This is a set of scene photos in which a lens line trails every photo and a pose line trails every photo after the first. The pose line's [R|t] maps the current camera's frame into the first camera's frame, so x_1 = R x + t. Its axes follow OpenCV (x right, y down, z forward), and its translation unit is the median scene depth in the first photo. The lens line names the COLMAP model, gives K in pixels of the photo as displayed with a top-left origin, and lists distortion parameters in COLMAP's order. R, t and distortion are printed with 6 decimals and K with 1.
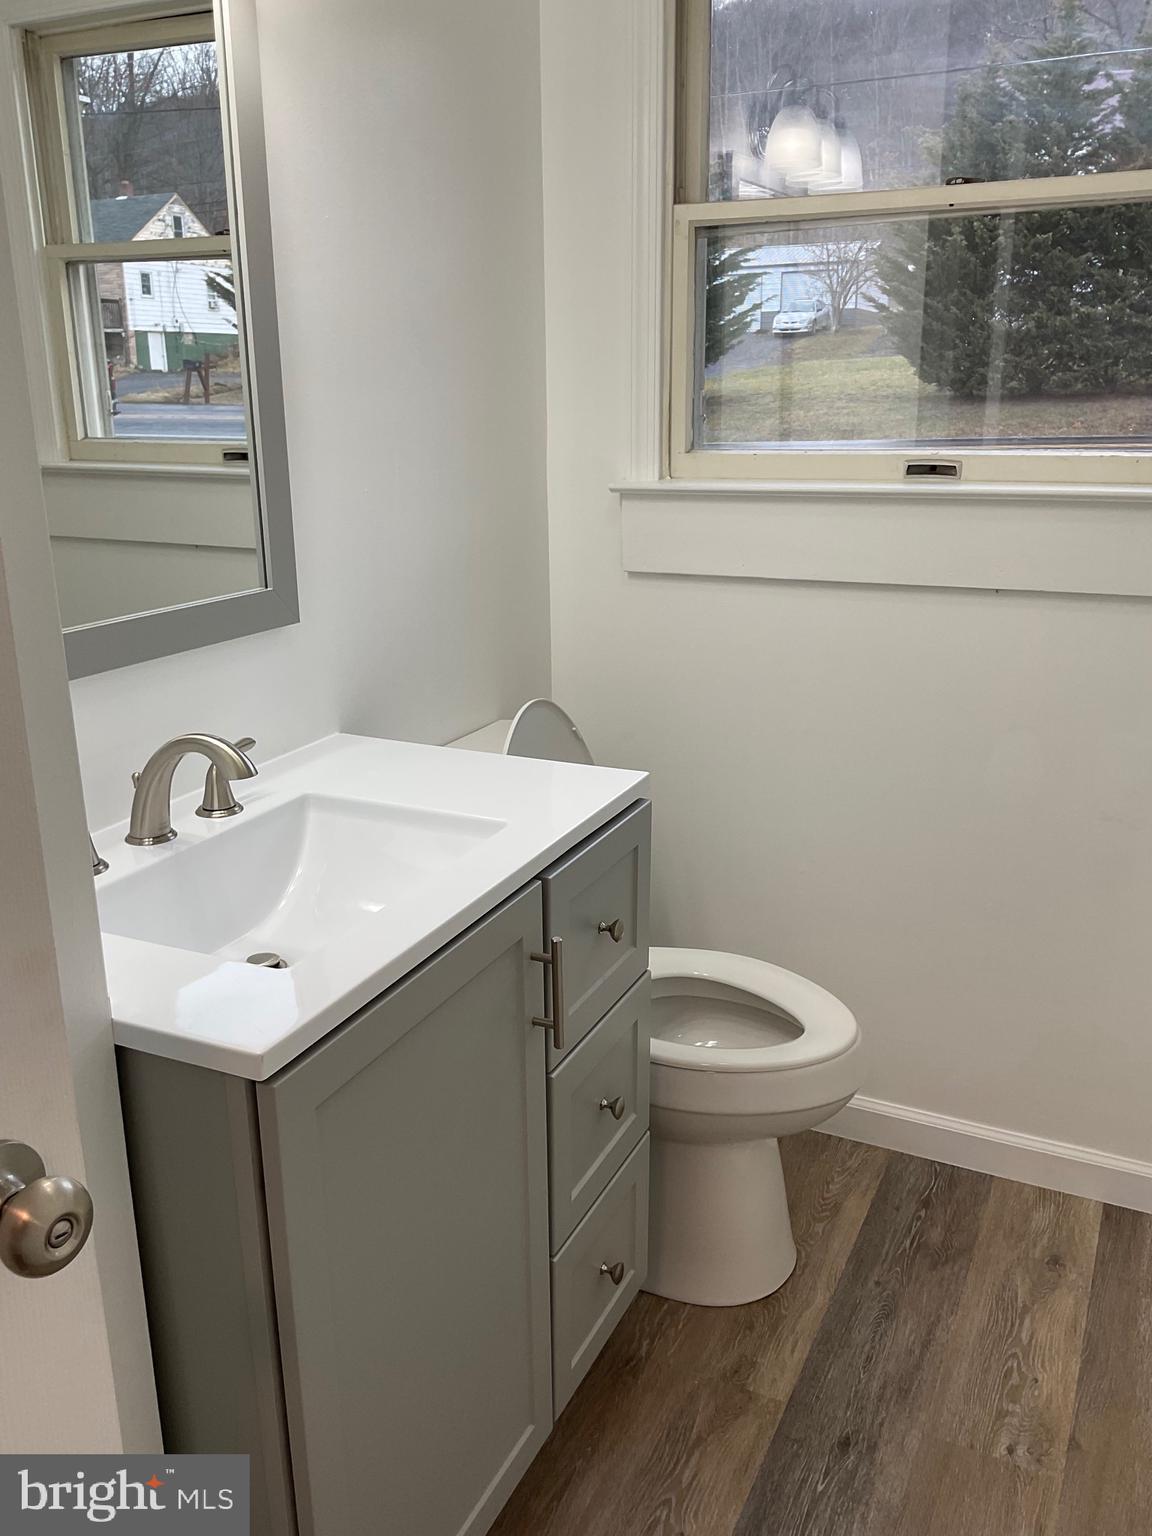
lens RADIAL K [[1259.3, 0, 576.0], [0, 1259.3, 768.0], [0, 0, 1]] dist [0.018845, -0.044405]
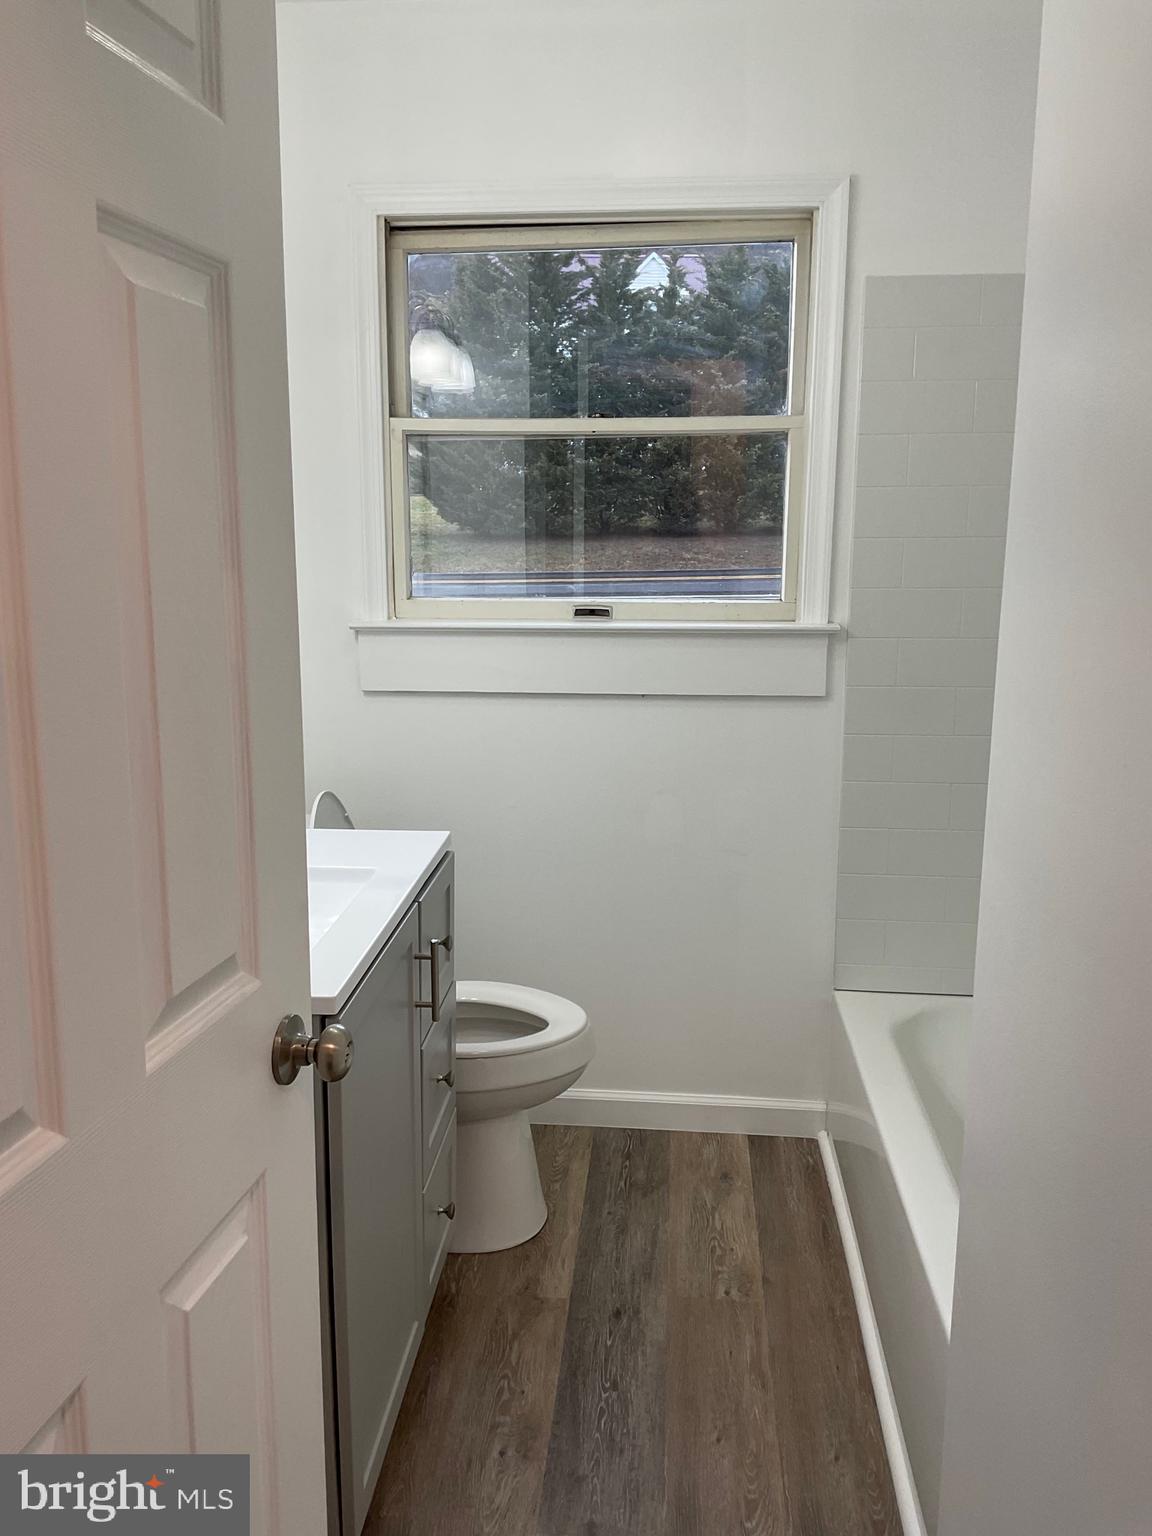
lens RADIAL K [[1258.2, 0, 574.9], [0, 1258.2, 760.5], [0, 0, 1]] dist [0.129721, -0.269803]
pose [[0.931833, -0.049934, 0.359435, -0.247490], [0.087542, 0.992167, -0.089118, 0.051226], [-0.352169, 0.114508, 0.928905, -0.280081]]
